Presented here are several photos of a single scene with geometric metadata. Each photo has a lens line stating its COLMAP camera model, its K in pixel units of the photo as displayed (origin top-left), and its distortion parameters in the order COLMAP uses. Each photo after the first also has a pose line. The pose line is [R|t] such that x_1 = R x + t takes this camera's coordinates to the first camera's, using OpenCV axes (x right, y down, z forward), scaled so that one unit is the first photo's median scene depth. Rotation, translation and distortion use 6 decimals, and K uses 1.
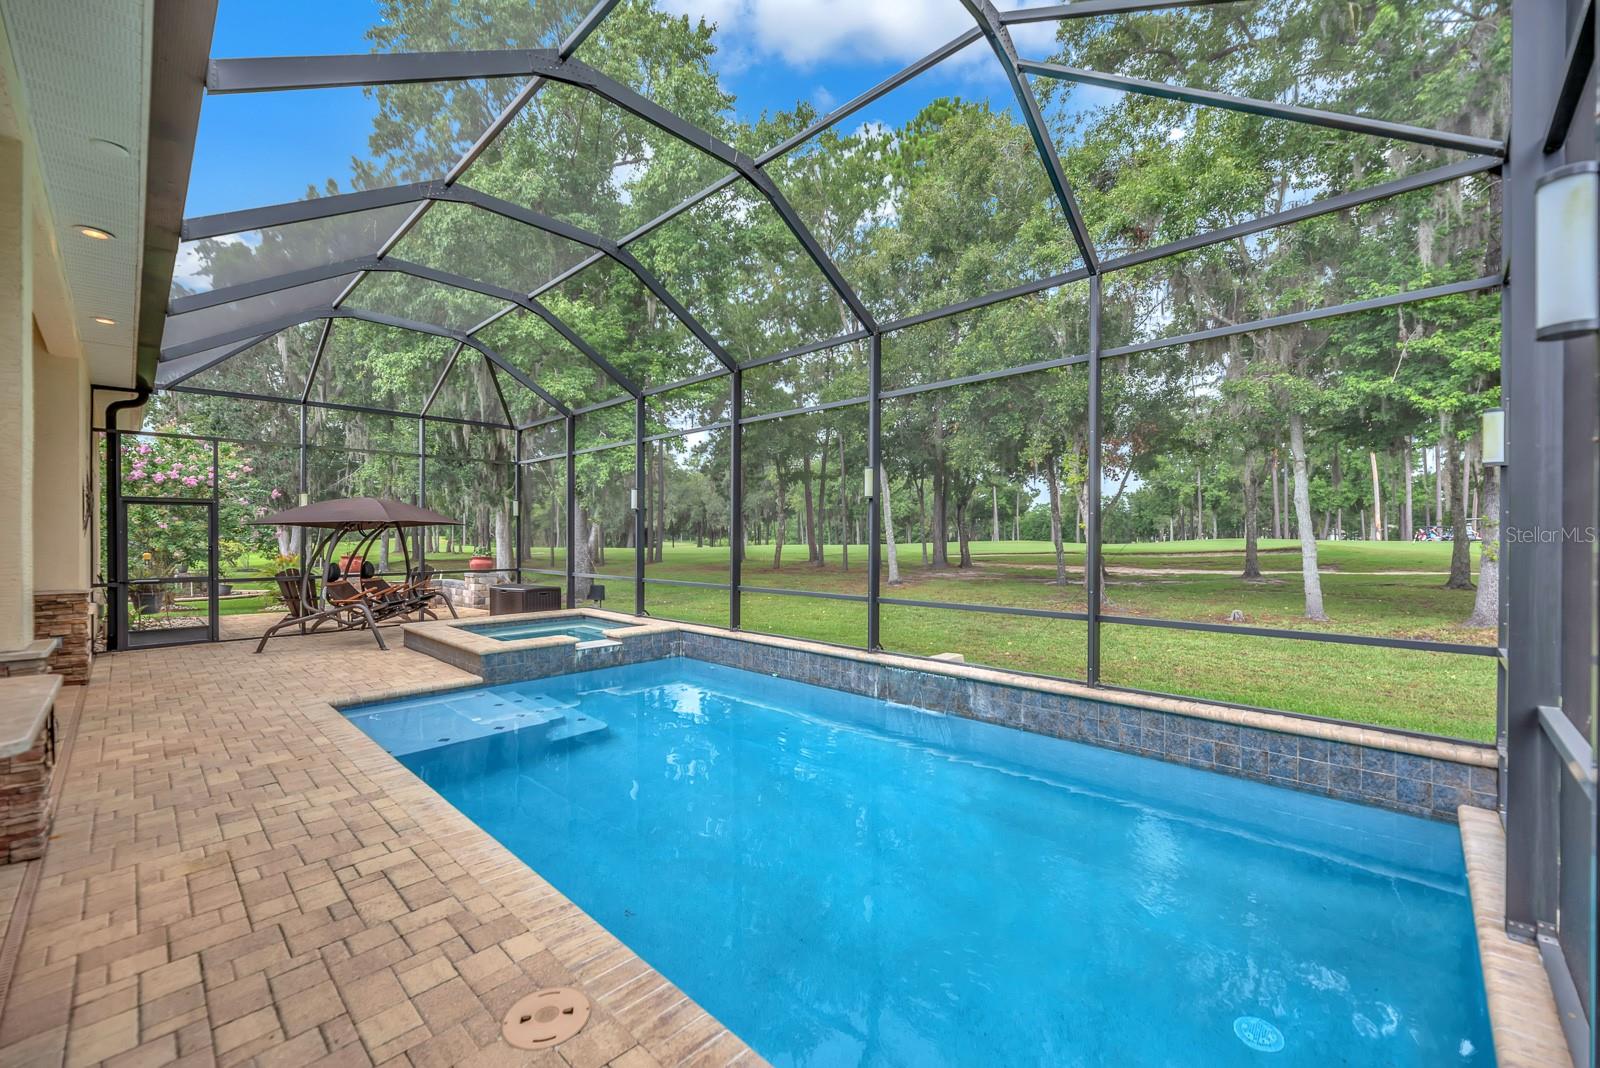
lens RADIAL K [[652.2, 0, 800.0], [0, 652.2, 534.0], [0, 0, 1]] dist [-0.000892, -0.000248]
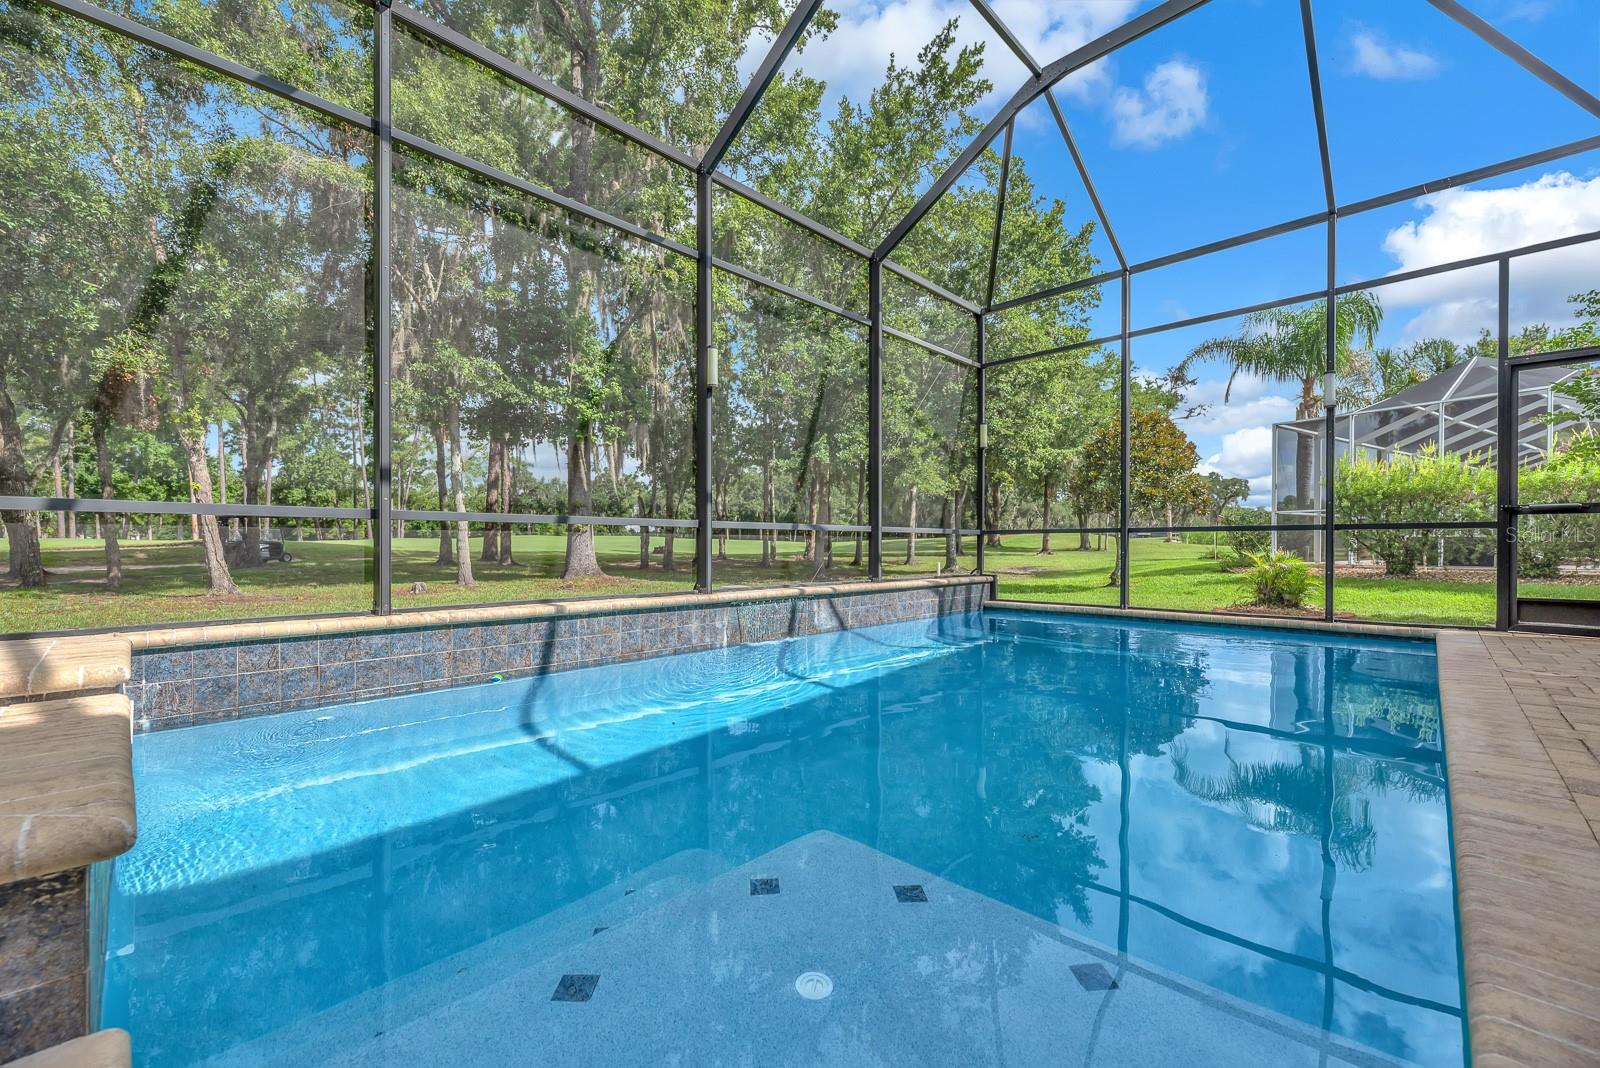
lens RADIAL K [[648.4, 0, 792.6], [0, 648.4, 546.3], [0, 0, 1]] dist [-0.000365, -0.000009]
pose [[0.011630, -0.002288, 0.999930, -0.392281], [-0.002385, 0.999994, 0.002316, 0.077890], [-0.999930, -0.002412, 0.011625, 0.550142]]
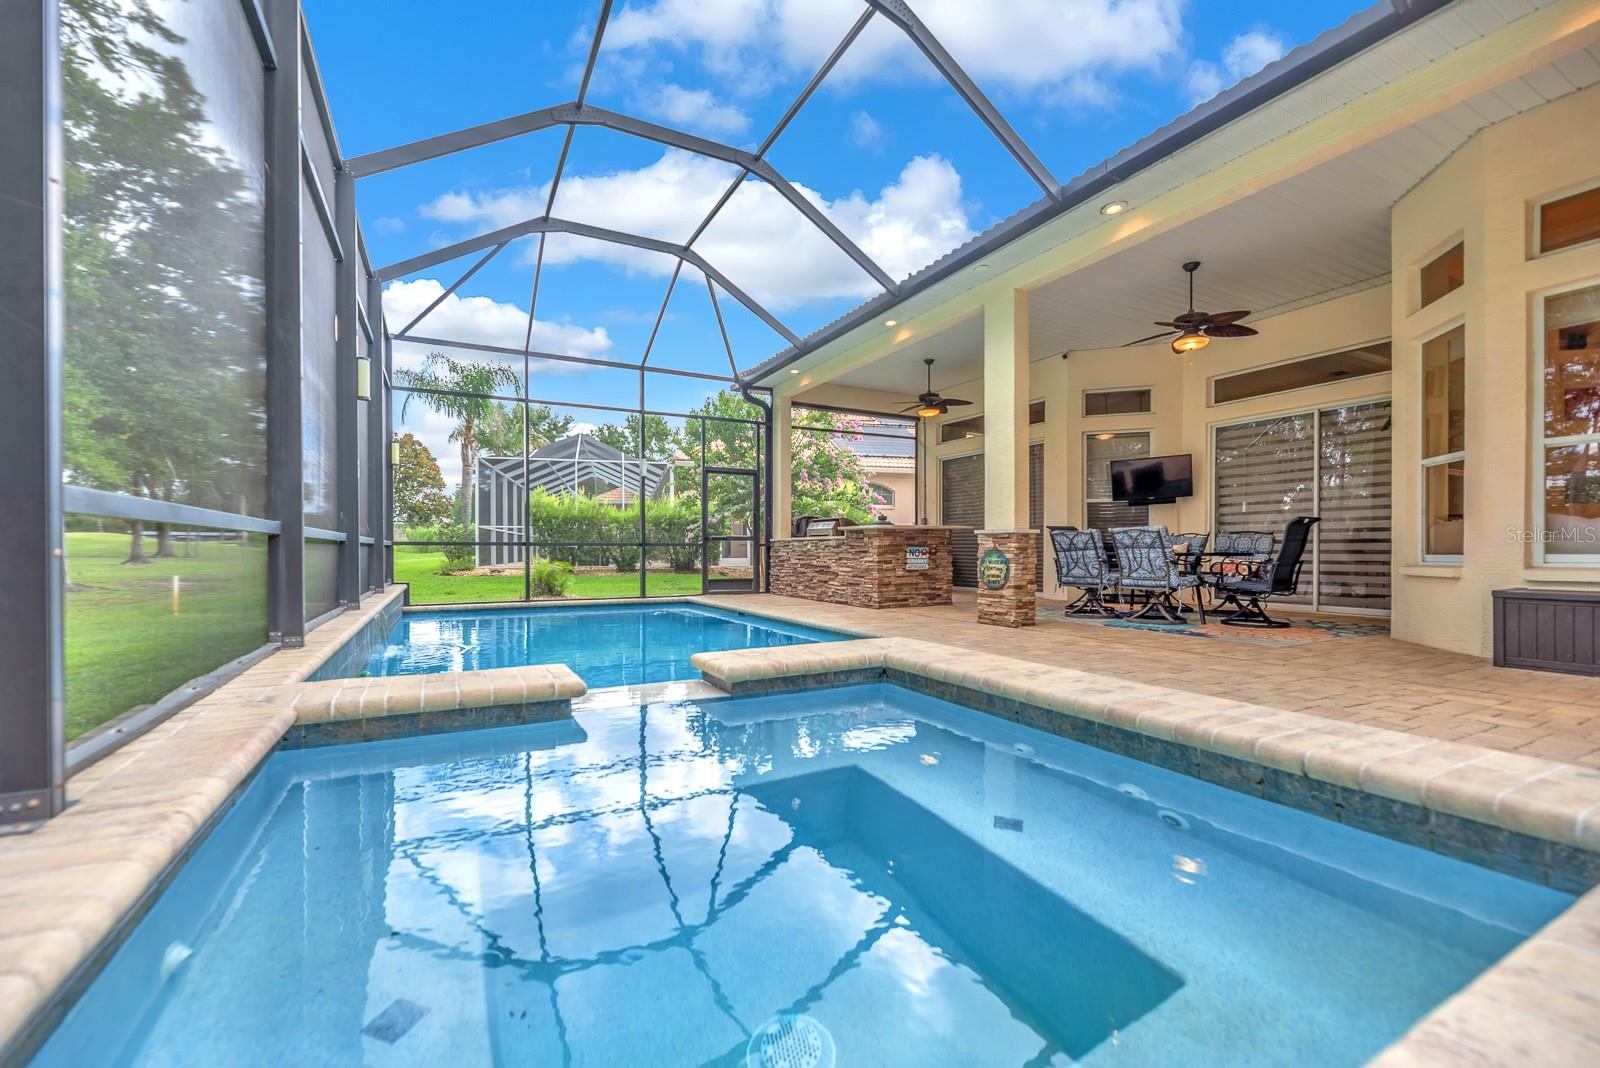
lens RADIAL K [[656.0, 0, 792.3], [0, 656.0, 557.8], [0, 0, 1]] dist [-0.001948, -0.000240]
pose [[-0.948174, -0.006854, 0.317678, -0.365814], [-0.004103, 0.999948, 0.009327, 0.071608], [-0.317726, 0.007540, -0.948153, 0.946010]]
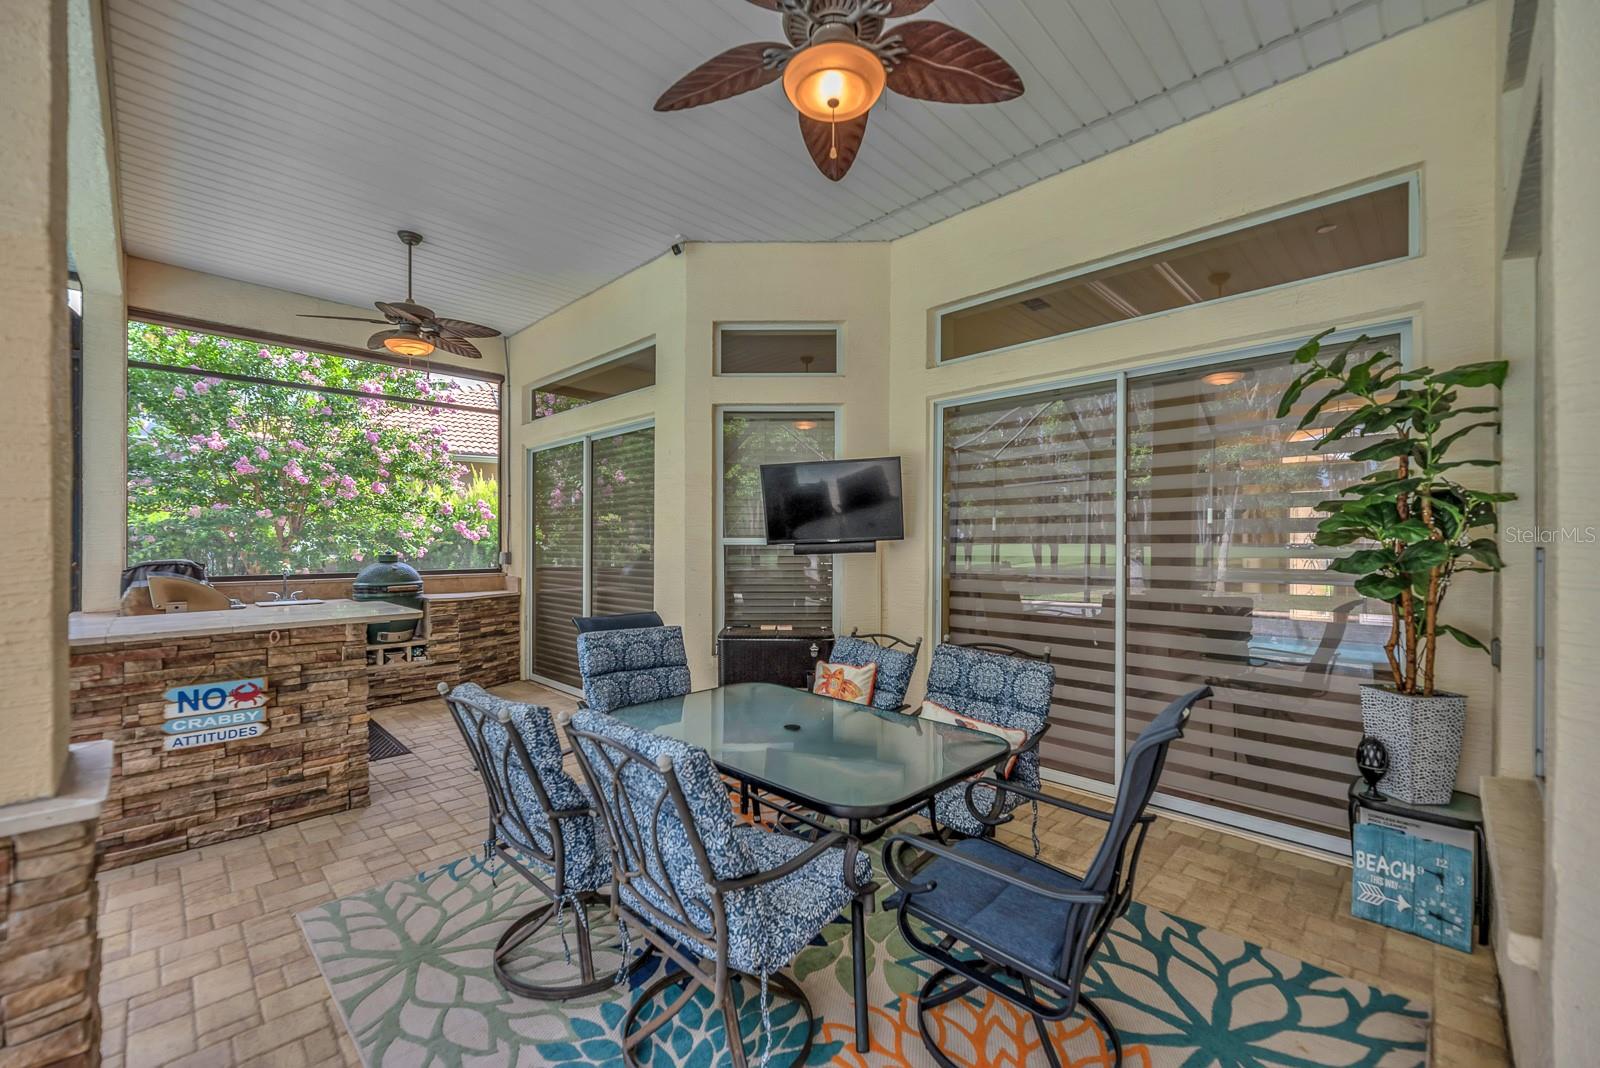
lens RADIAL K [[648.4, 0, 792.6], [0, 648.4, 546.3], [0, 0, 1]] dist [-0.000365, -0.000009]
pose [[-0.999737, -0.003439, 0.022653, -0.520862], [-0.003370, 0.999990, 0.003103, 0.002492], [-0.022664, 0.003026, -0.999739, 0.415391]]
